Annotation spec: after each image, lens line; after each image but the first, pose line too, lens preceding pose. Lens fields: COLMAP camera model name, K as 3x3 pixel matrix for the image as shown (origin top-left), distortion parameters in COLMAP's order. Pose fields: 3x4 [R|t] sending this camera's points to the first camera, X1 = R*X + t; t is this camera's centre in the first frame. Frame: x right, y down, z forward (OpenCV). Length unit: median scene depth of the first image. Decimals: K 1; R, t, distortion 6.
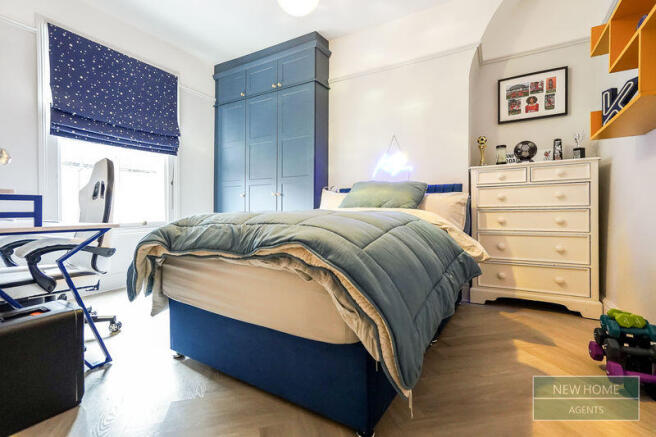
lens RADIAL K [[300.7, 0, 329.0], [0, 300.7, 216.3], [0, 0, 1]] dist [-0.002587, 0.002109]
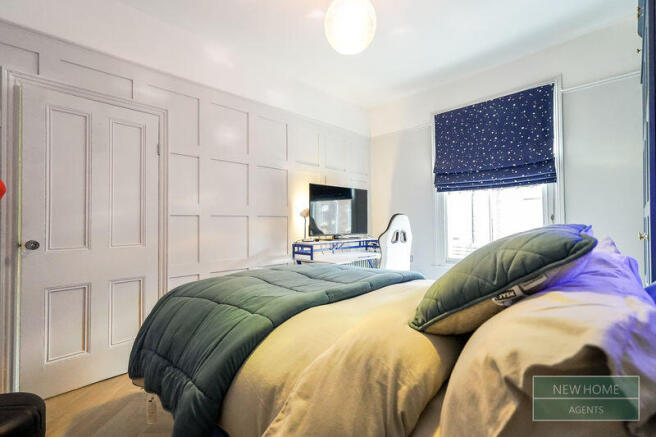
lens RADIAL K [[300.7, 0, 328.5], [0, 300.7, 218.9], [0, 0, 1]] dist [-0.002587, 0.002109]
pose [[-0.273158, -0.012193, -0.961892, 0.487445], [-0.014146, 0.999862, -0.008657, -0.109664], [0.961865, 0.011242, -0.273293, 0.770957]]
